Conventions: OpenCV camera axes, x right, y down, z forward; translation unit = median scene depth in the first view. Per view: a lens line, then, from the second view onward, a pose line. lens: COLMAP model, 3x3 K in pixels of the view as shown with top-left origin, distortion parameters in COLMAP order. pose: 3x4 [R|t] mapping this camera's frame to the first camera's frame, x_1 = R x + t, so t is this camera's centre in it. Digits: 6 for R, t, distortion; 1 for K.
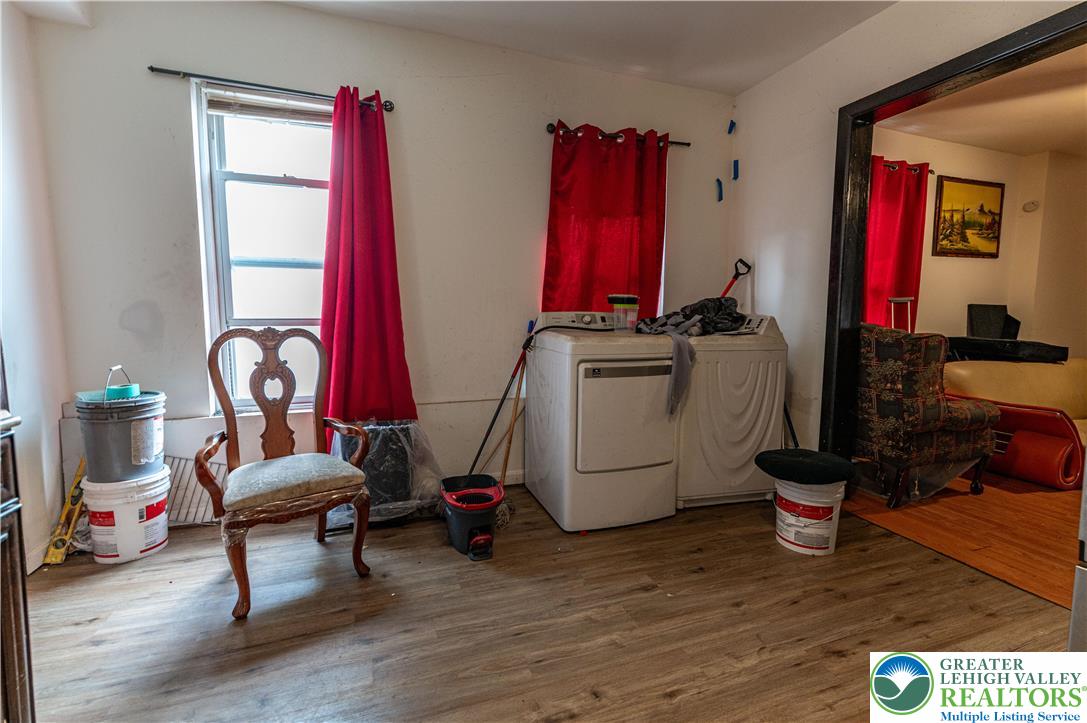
lens RADIAL K [[487.8, 0, 558.3], [0, 487.8, 366.9], [0, 0, 1]] dist [-0.001896, -0.000326]
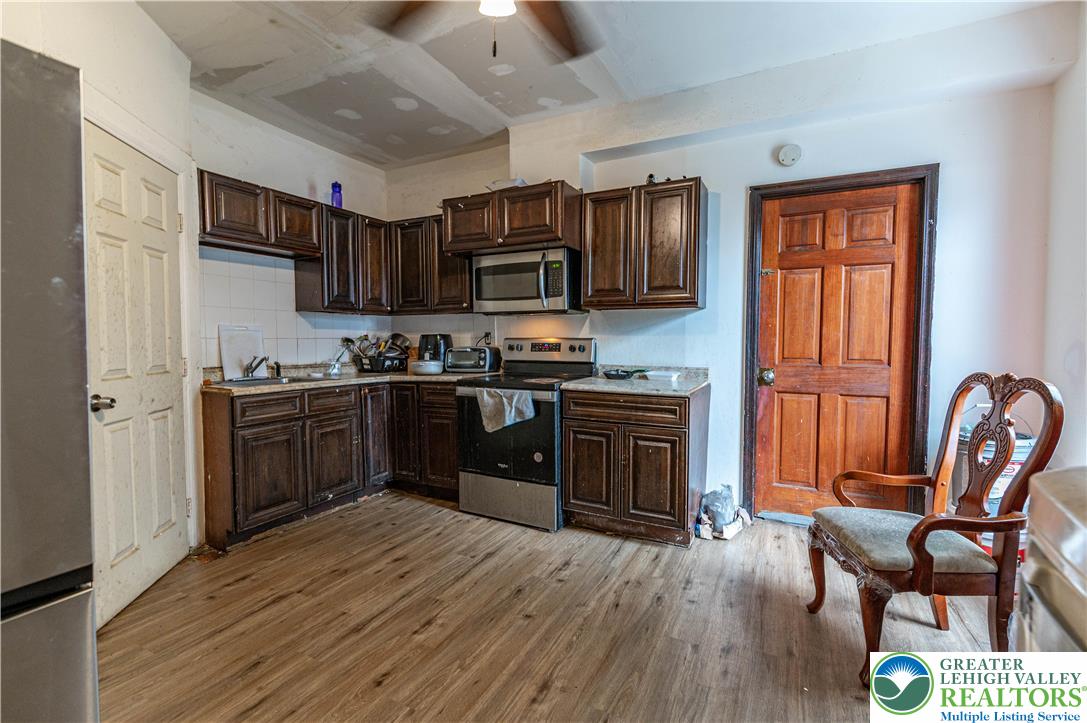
lens RADIAL K [[477.7, 0, 542.5], [0, 477.7, 358.5], [0, 0, 1]] dist [-0.000908, -0.000228]
pose [[-0.746238, 0.020804, -0.665354, 0.229314], [-0.074565, 0.990609, 0.114604, -0.066222], [0.661490, 0.135134, -0.737679, 0.531134]]
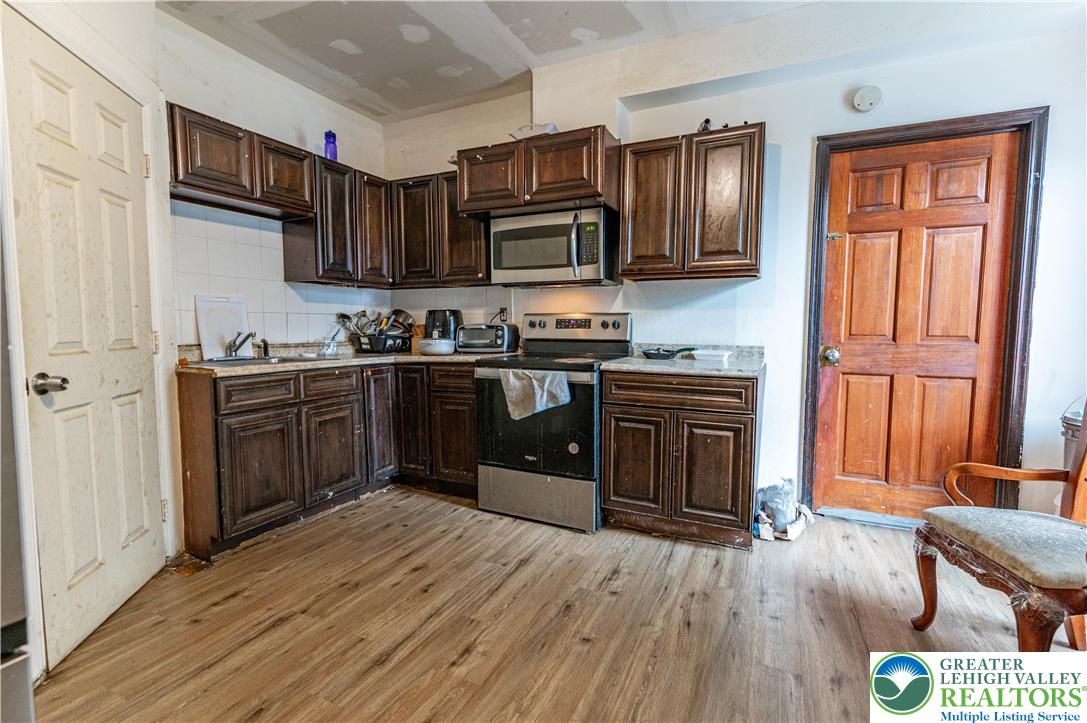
lens RADIAL K [[491.1, 0, 542.6], [0, 491.1, 359.1], [0, 0, 1]] dist [-0.000419, -0.000359]
pose [[-0.726722, 0.039587, -0.685790, 0.224634], [-0.078998, 0.986898, 0.140682, -0.041013], [0.682374, 0.156412, -0.714073, 0.439039]]
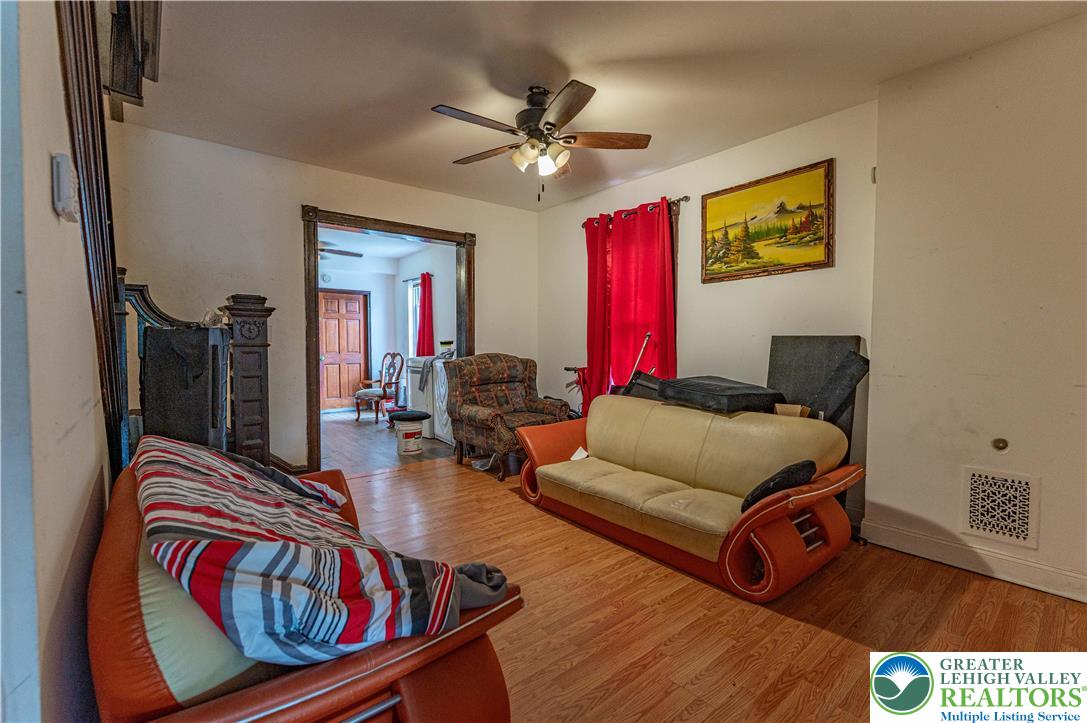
lens RADIAL K [[491.1, 0, 542.6], [0, 491.1, 359.1], [0, 0, 1]] dist [-0.000419, -0.000359]
pose [[0.308131, 0.028729, -0.950910, 1.540733], [-0.094099, 0.995563, -0.000413, -0.063569], [0.946679, 0.089607, 0.309467, 0.459884]]
